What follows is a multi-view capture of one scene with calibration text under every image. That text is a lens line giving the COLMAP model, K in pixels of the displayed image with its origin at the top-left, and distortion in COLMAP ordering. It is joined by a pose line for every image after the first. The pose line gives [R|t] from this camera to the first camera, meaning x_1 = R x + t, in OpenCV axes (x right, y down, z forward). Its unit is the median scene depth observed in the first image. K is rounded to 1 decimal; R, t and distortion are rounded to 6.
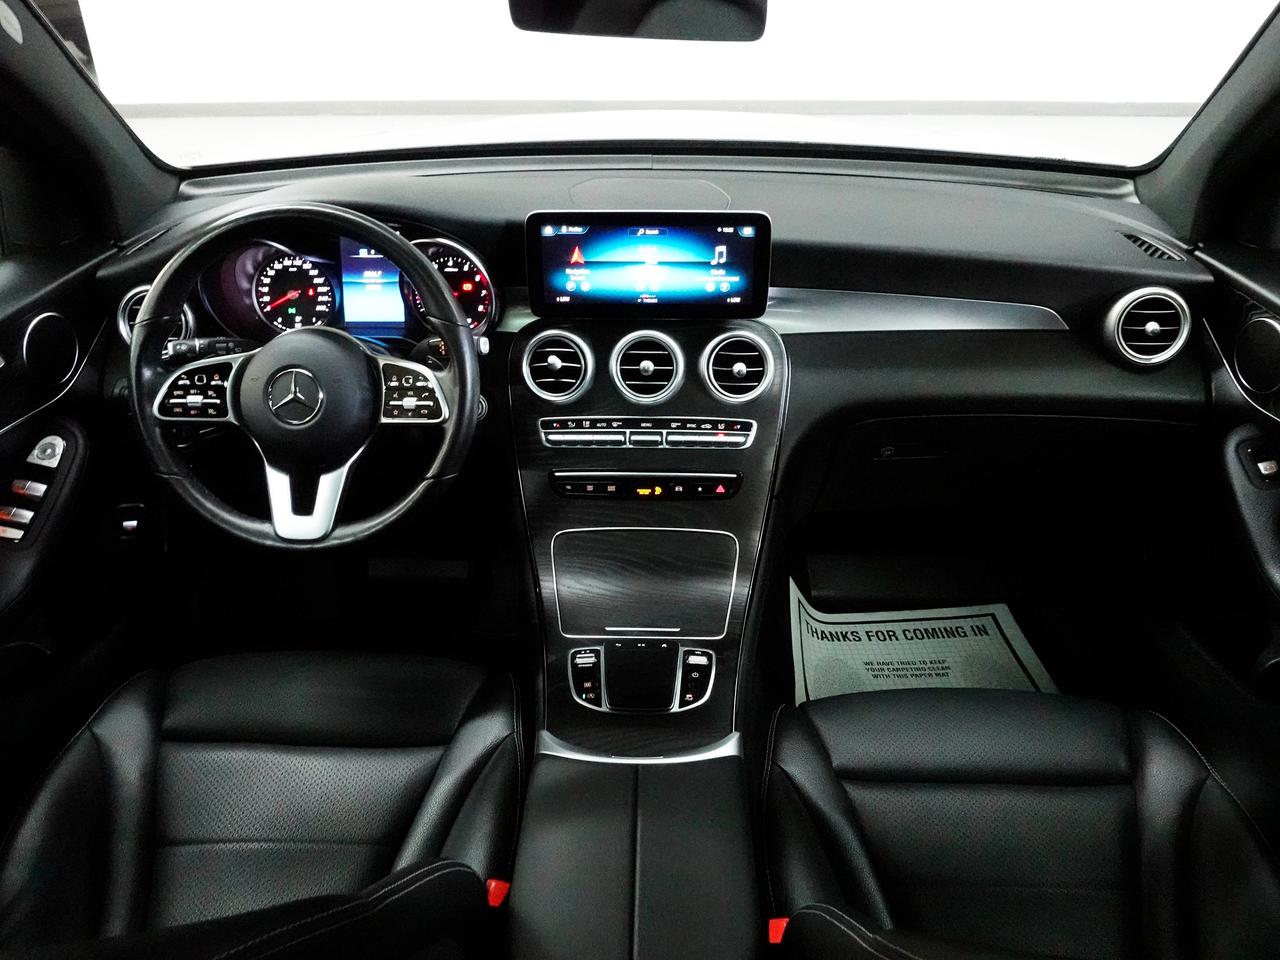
lens RADIAL K [[930.2, 0, 640.8], [0, 930.2, 478.0], [0, 0, 1]] dist [-0.009365, -0.002874]
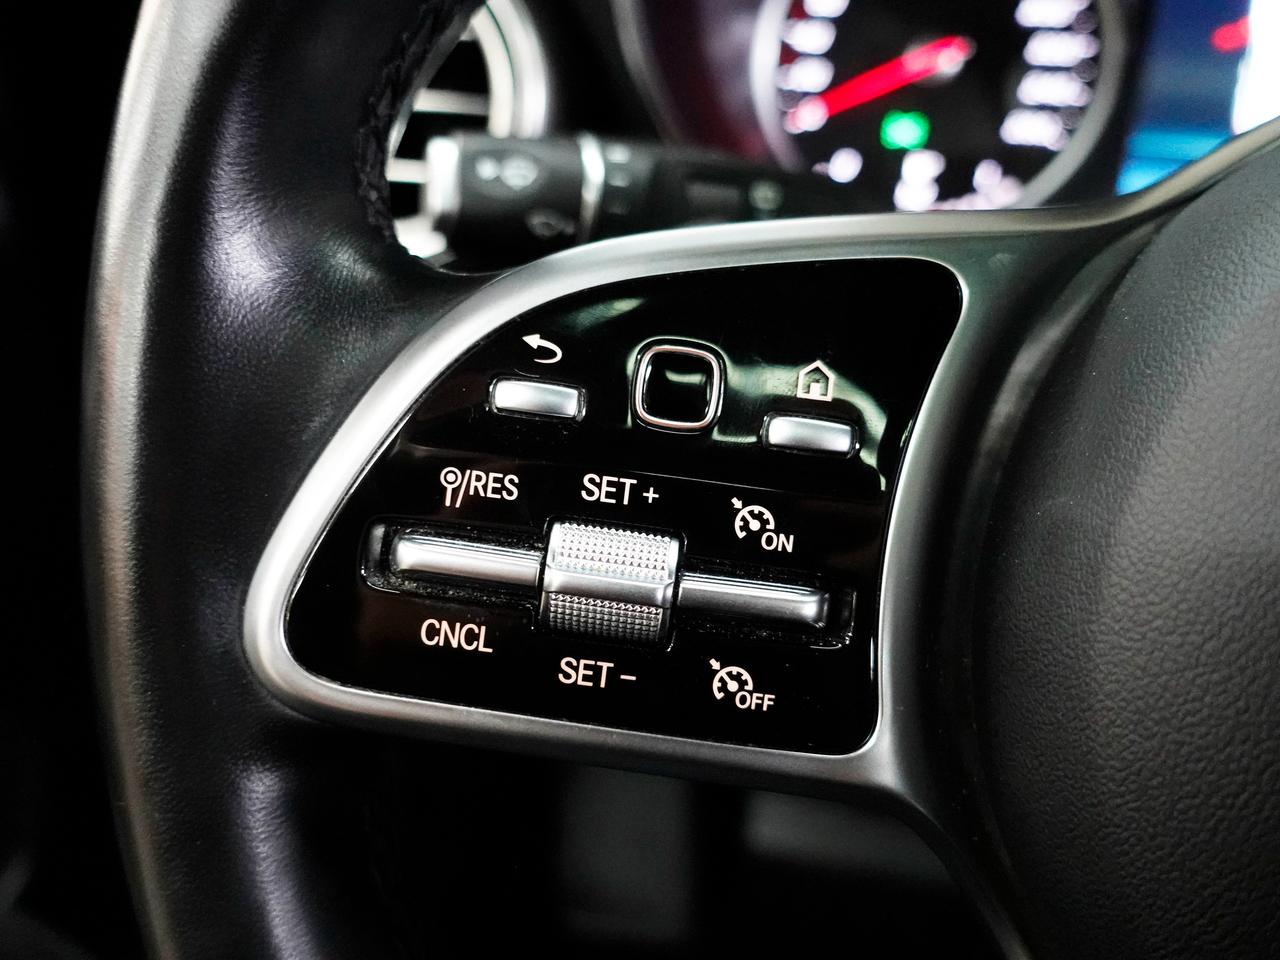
lens RADIAL K [[1044.0, 0, 639.4], [0, 1044.0, 481.5], [0, 0, 1]] dist [-0.004162, -0.000368]
pose [[0.966684, 0.129677, -0.220692, -0.450684], [-0.136276, 0.990559, -0.014874, -0.092720], [0.216680, 0.044453, 0.975230, 0.878607]]
